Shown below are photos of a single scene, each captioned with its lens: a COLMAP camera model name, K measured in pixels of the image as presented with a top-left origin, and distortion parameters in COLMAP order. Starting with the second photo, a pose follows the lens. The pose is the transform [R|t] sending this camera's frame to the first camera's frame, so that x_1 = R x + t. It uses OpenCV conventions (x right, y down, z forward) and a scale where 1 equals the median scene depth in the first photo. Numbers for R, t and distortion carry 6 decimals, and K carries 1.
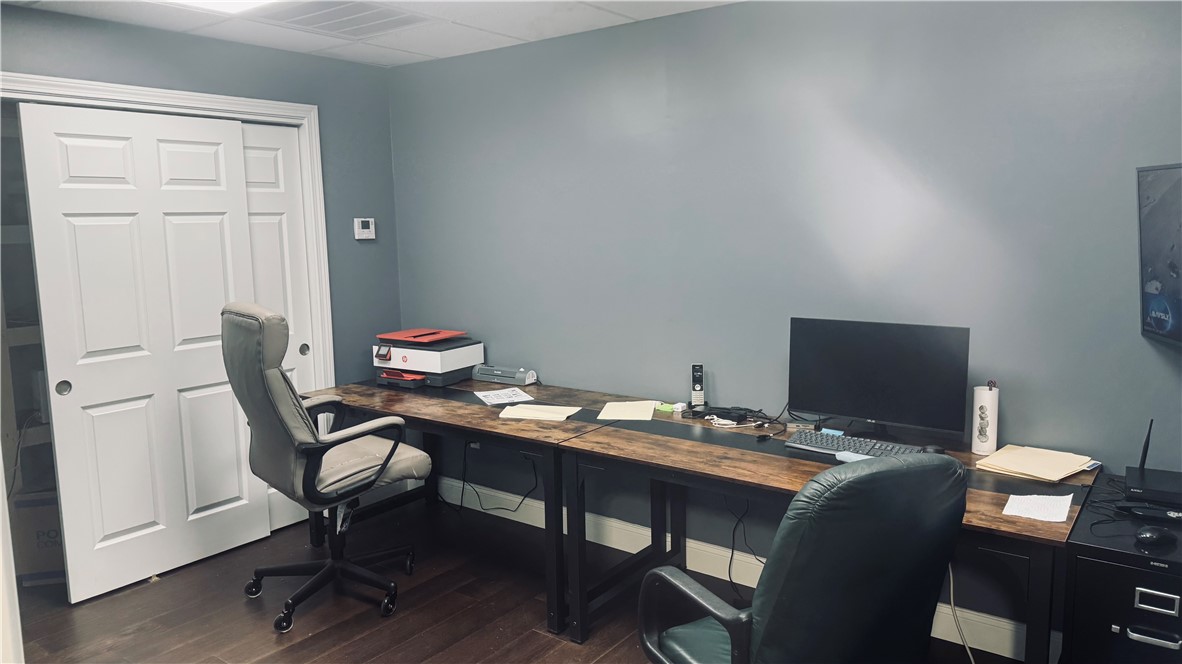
lens RADIAL K [[837.9, 0, 593.3], [0, 837.9, 333.6], [0, 0, 1]] dist [0.046811, -0.008304]
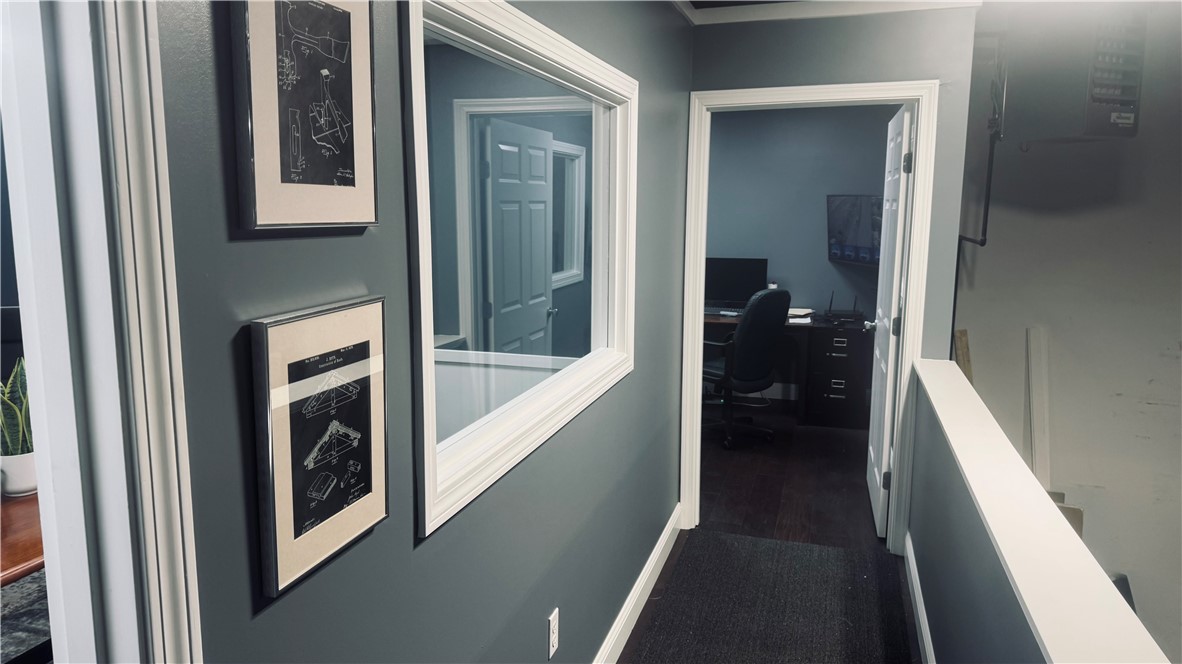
lens RADIAL K [[837.9, 0, 589.4], [0, 837.9, 330.9], [0, 0, 1]] dist [0.046811, -0.008304]
pose [[0.934733, -0.017030, 0.354943, -0.949512], [0.013794, 0.999837, 0.011646, 0.179085], [-0.355084, -0.005990, 0.934815, -1.133023]]
